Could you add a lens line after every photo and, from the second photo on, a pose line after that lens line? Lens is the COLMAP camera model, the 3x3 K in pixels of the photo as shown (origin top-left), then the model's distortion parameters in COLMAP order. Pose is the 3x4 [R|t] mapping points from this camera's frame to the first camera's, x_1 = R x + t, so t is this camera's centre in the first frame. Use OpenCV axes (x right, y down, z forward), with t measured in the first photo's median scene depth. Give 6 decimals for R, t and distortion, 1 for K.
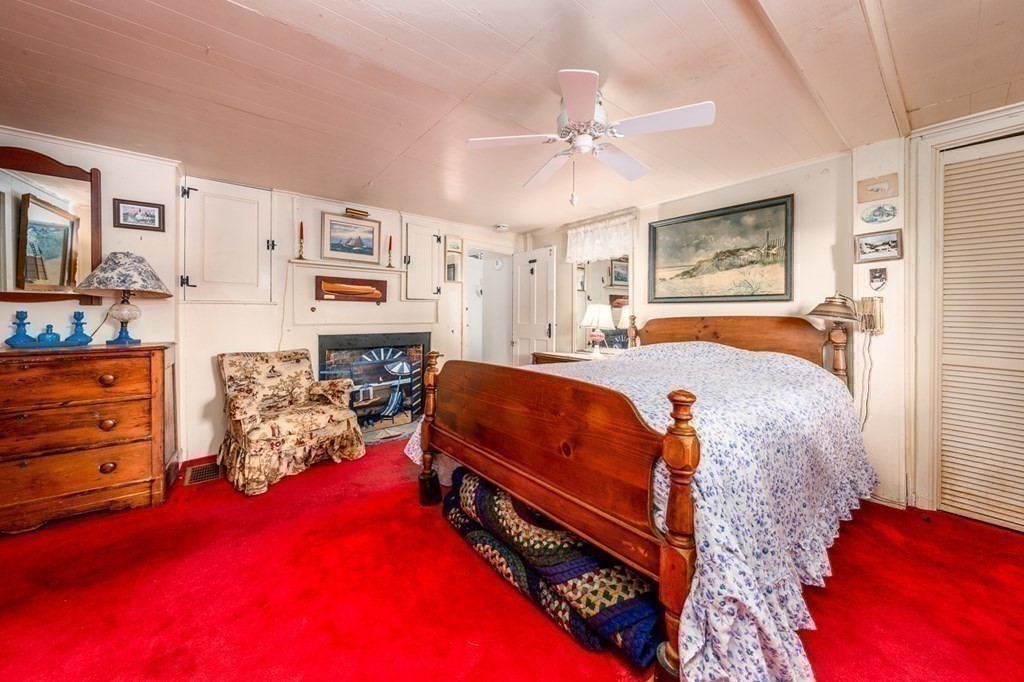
lens RADIAL K [[357.3, 0, 488.1], [0, 357.3, 315.8], [0, 0, 1]] dist [-0.005516, 0.000081]
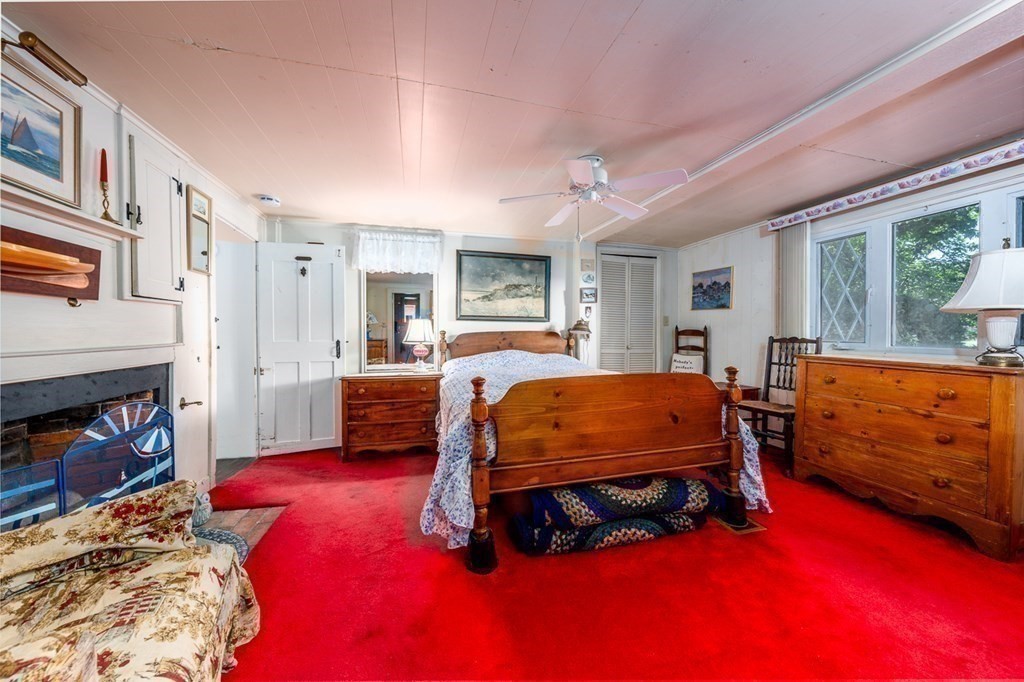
lens RADIAL K [[357.3, 0, 512.9], [0, 357.3, 336.4], [0, 0, 1]] dist [-0.005516, 0.000081]
pose [[0.370312, -0.015424, 0.928779, -0.607797], [0.000971, 0.999868, 0.016218, -0.000908], [-0.928907, -0.005104, 0.370278, 0.456864]]
